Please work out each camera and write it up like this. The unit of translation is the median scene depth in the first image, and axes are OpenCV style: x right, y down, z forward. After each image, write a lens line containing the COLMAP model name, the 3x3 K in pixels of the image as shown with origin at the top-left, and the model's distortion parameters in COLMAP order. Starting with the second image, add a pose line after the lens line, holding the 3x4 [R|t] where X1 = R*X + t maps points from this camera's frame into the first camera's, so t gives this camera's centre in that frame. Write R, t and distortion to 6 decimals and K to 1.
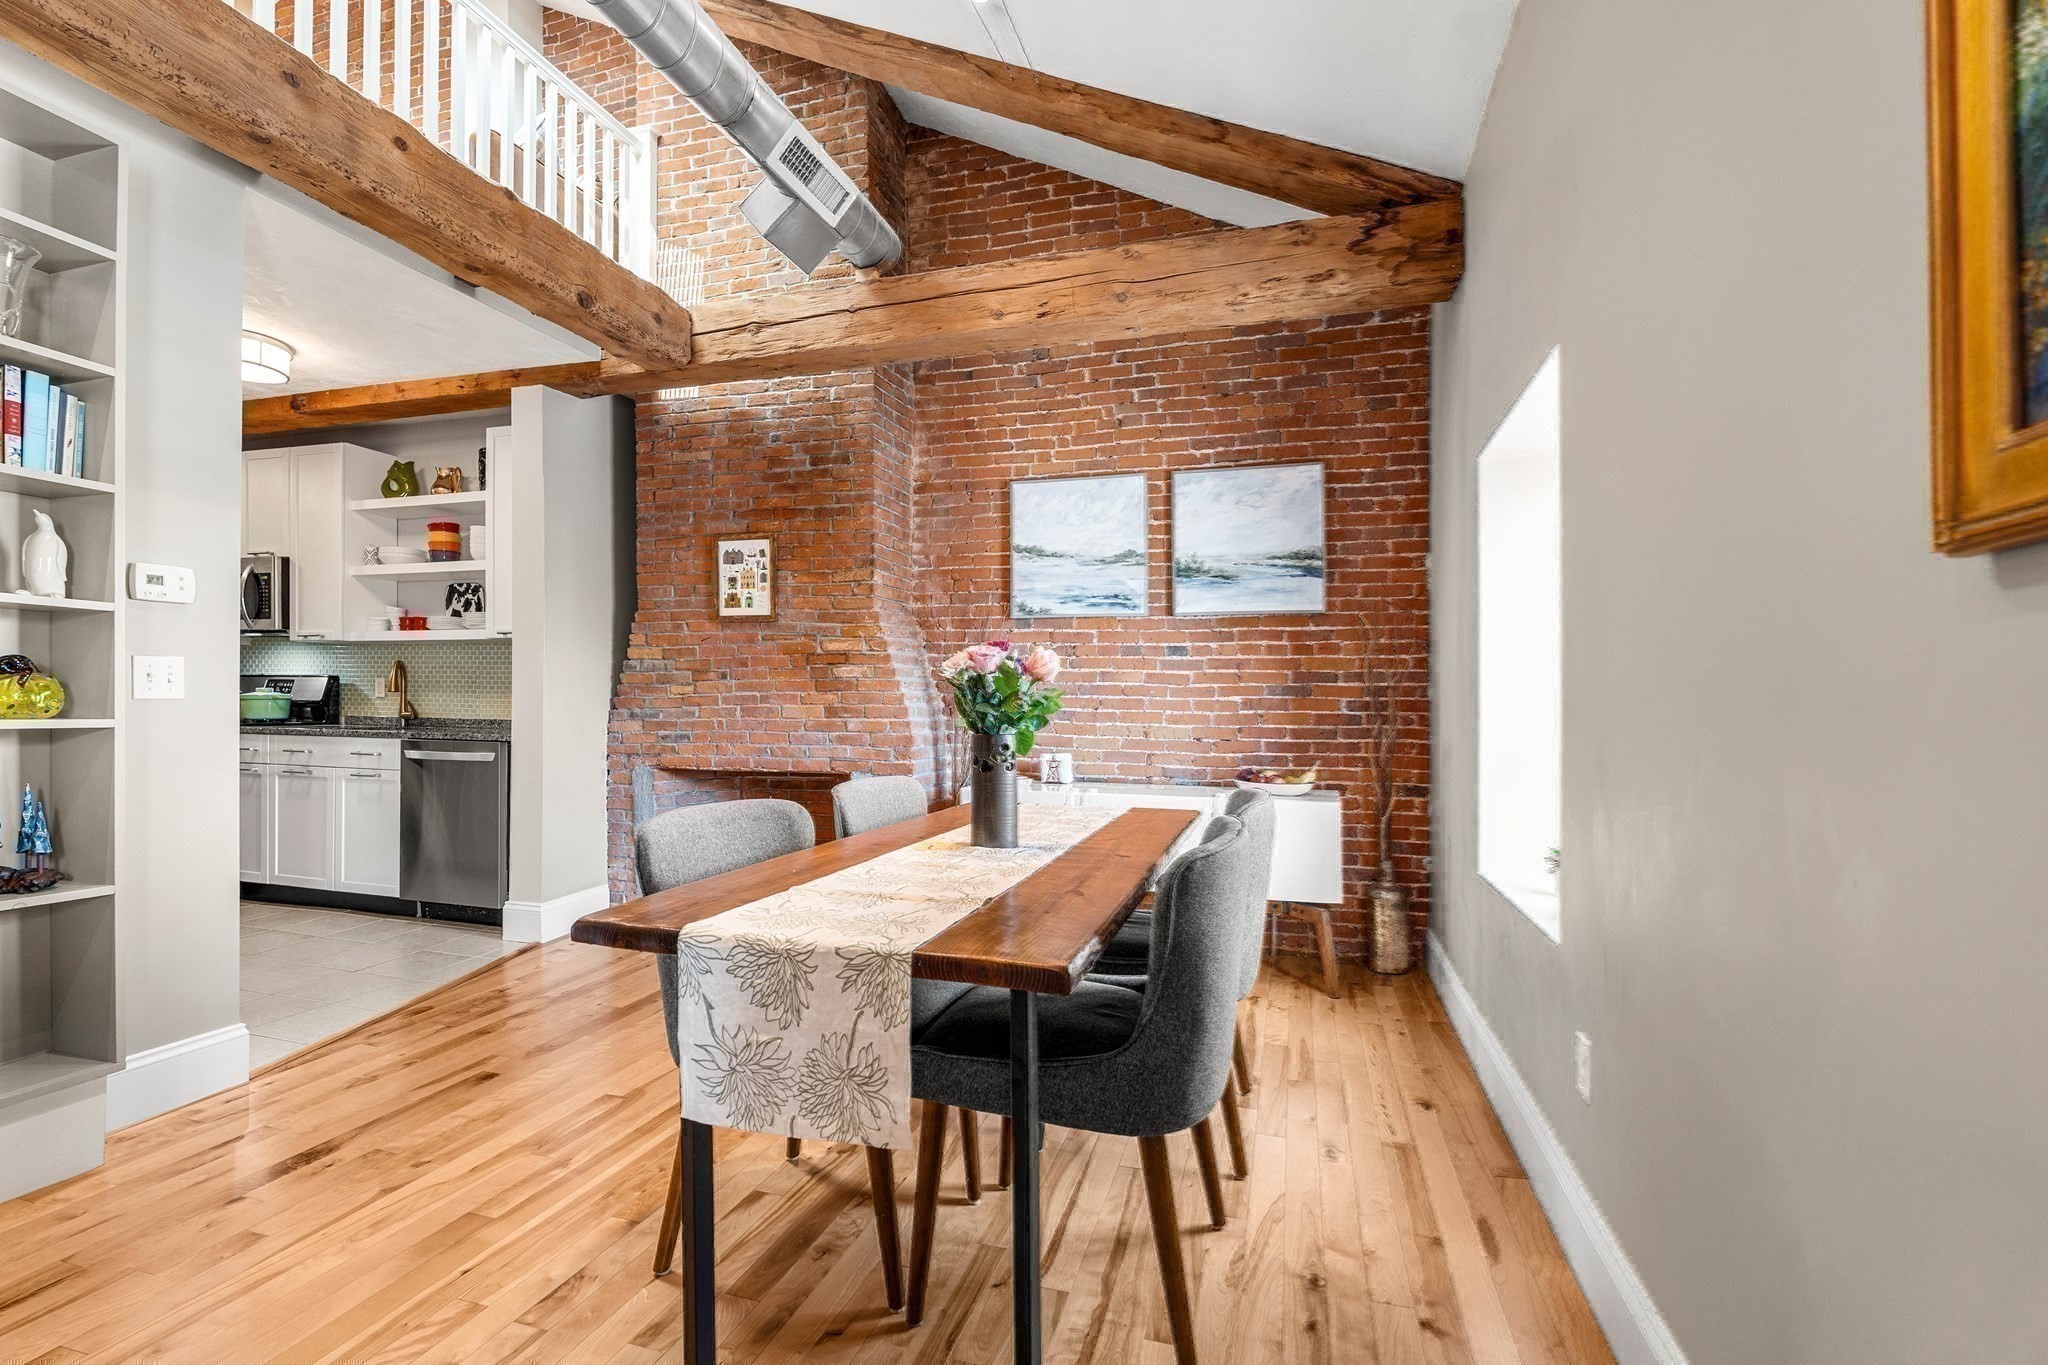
lens RADIAL K [[910.6, 0, 1019.8], [0, 910.6, 690.8], [0, 0, 1]] dist [-0.000716, 0.000286]
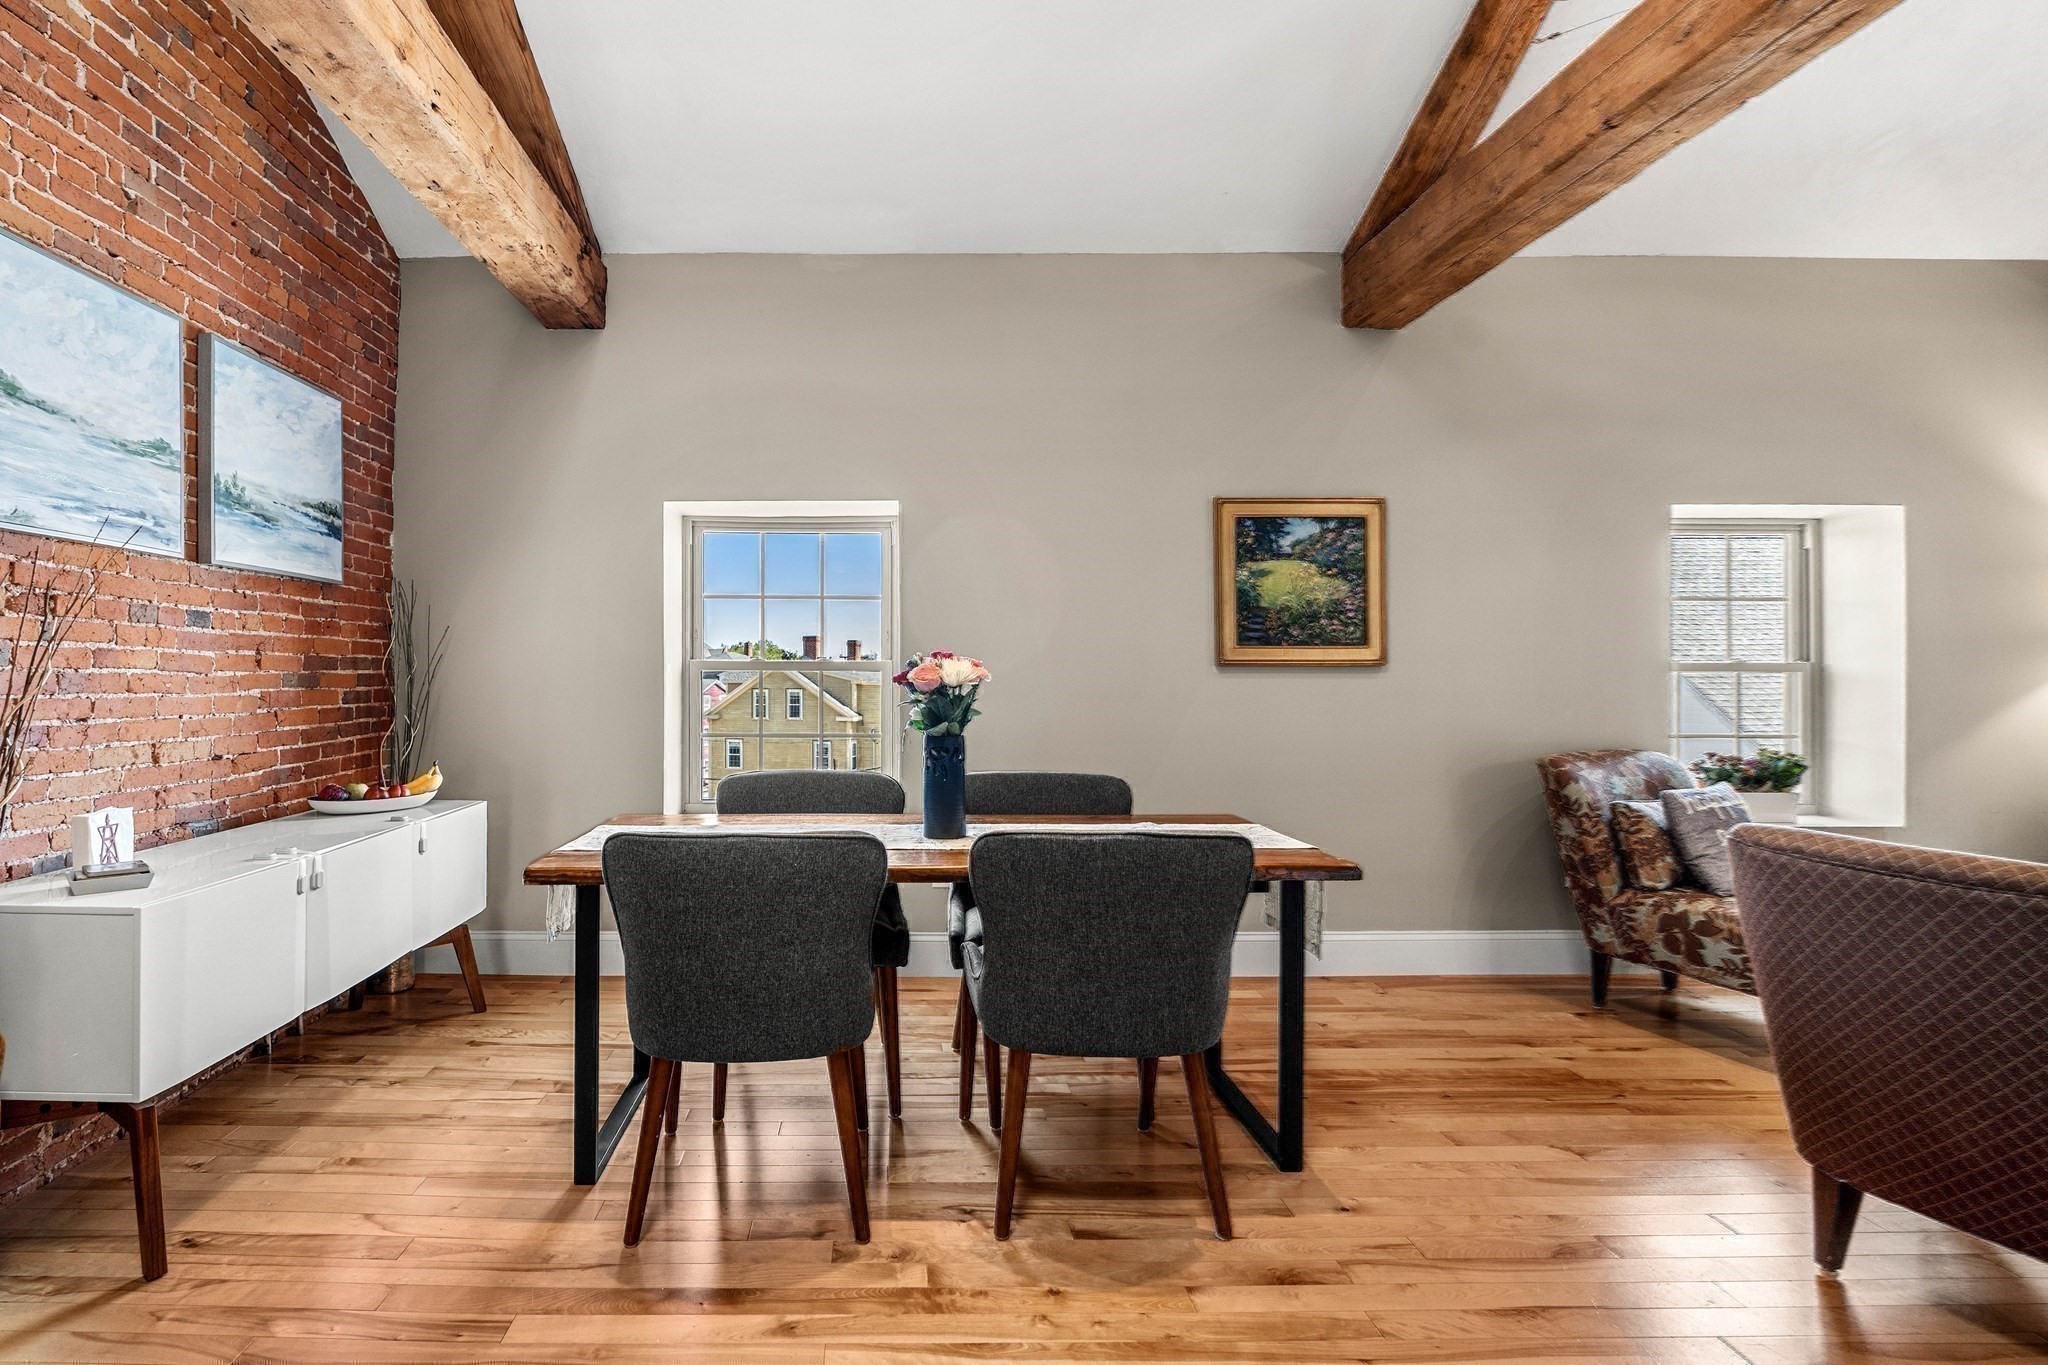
lens RADIAL K [[946.2, 0, 882.0], [0, 946.2, 674.5], [0, 0, 1]] dist [-0.002179, -0.000388]
pose [[-0.292838, -0.012238, 0.956084, -0.592904], [-0.017510, 0.999819, 0.007434, -0.018987], [-0.956002, -0.014564, -0.292999, 0.747073]]
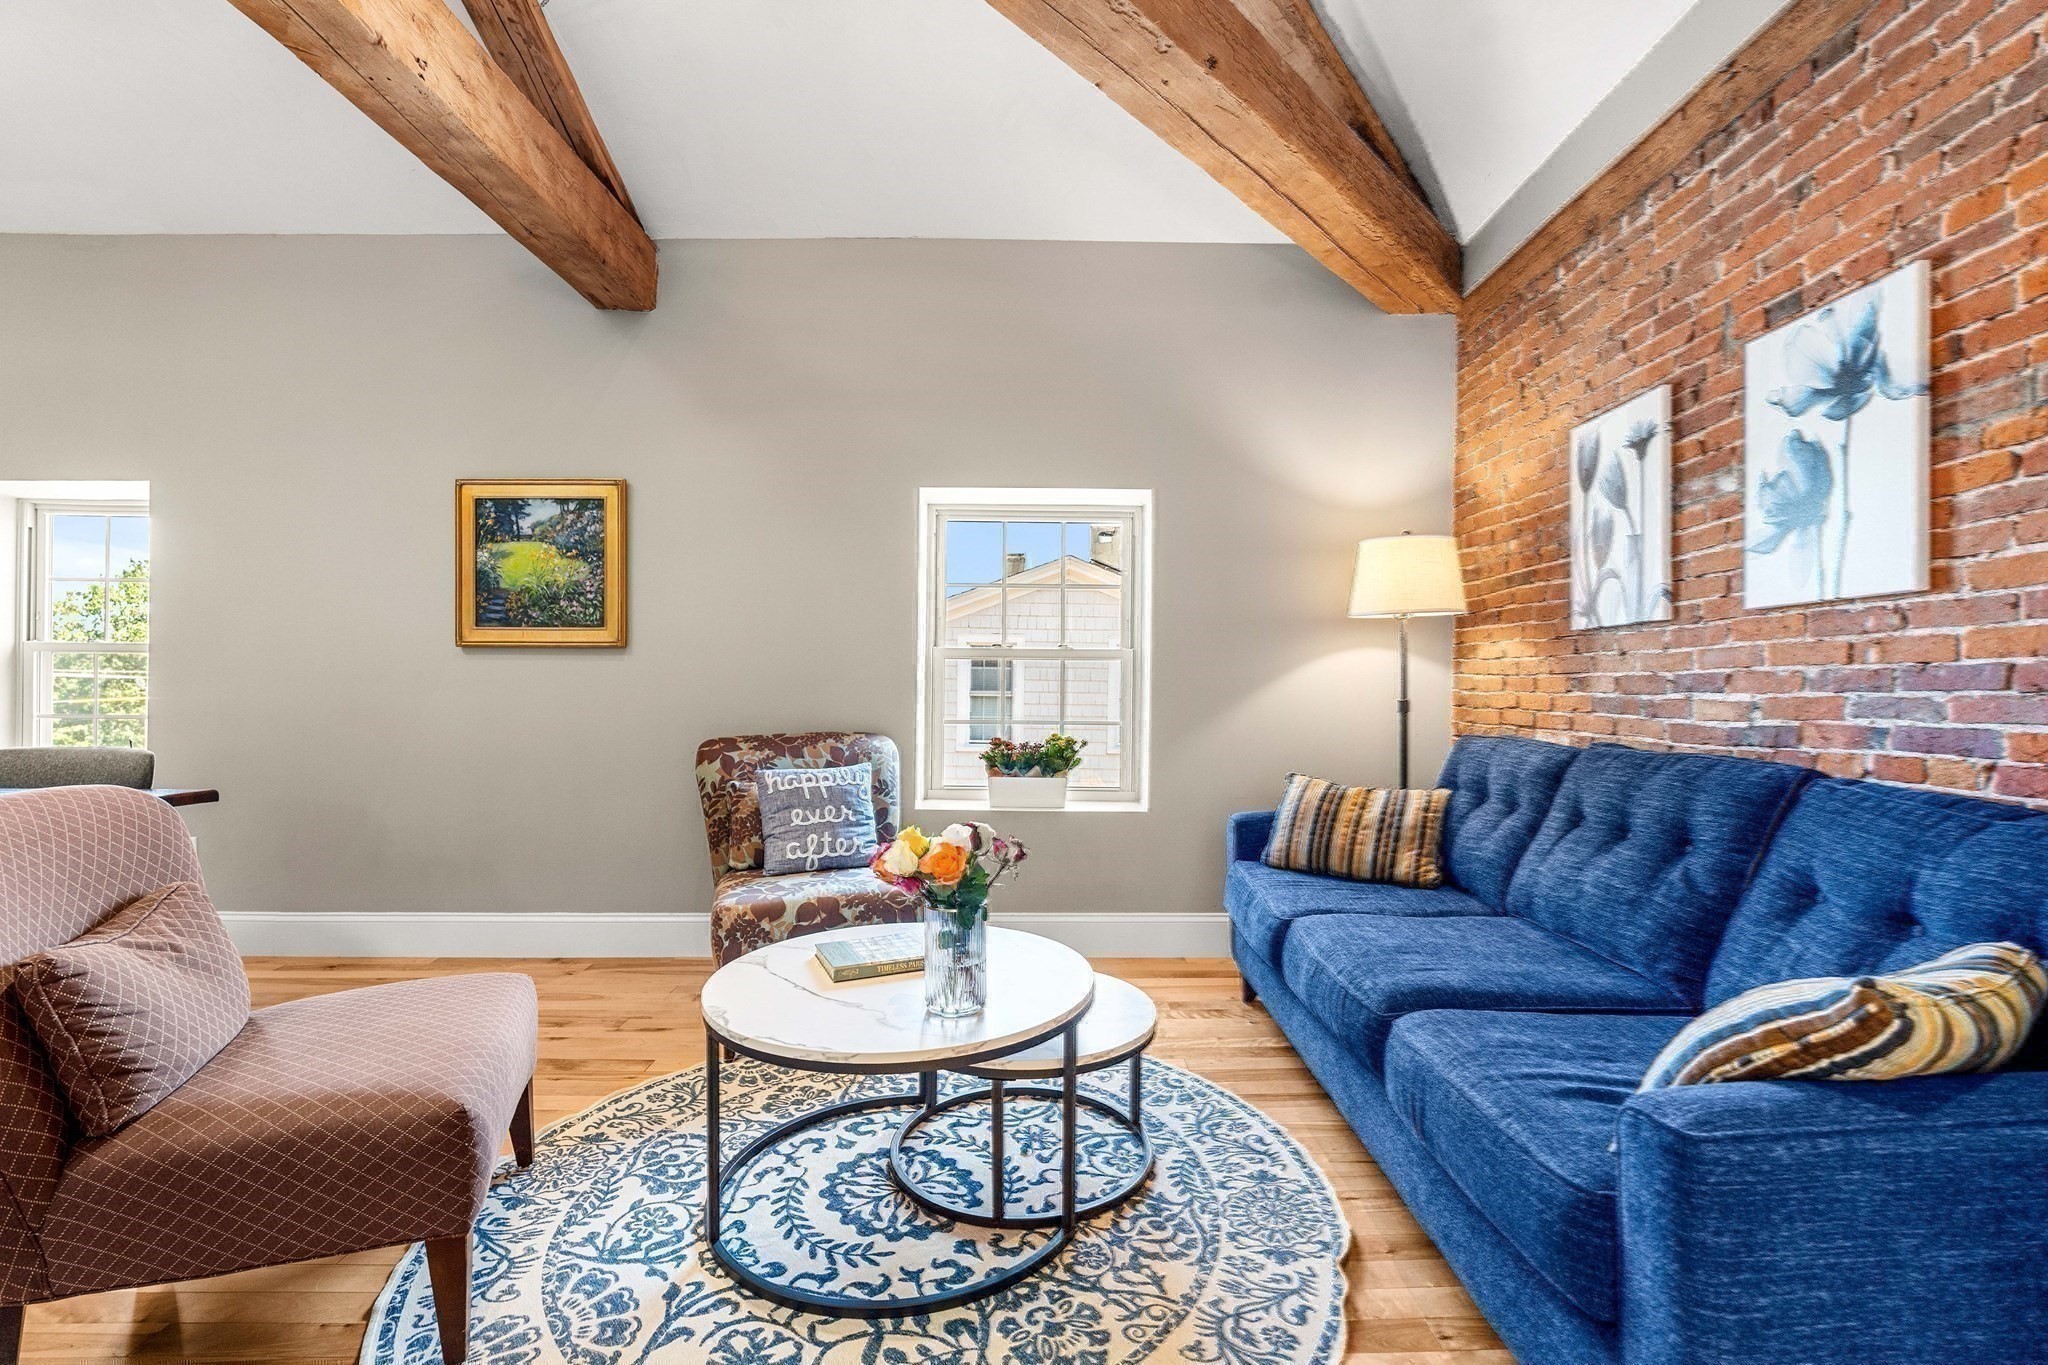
lens RADIAL K [[909.0, 0, 1044.2], [0, 909.0, 704.0], [0, 0, 1]] dist [-0.001455, -0.000141]
pose [[-0.297332, -0.035079, 0.954130, -0.823482], [-0.022492, 0.999305, 0.029731, -0.009863], [-0.954509, -0.012621, -0.297914, -0.100820]]
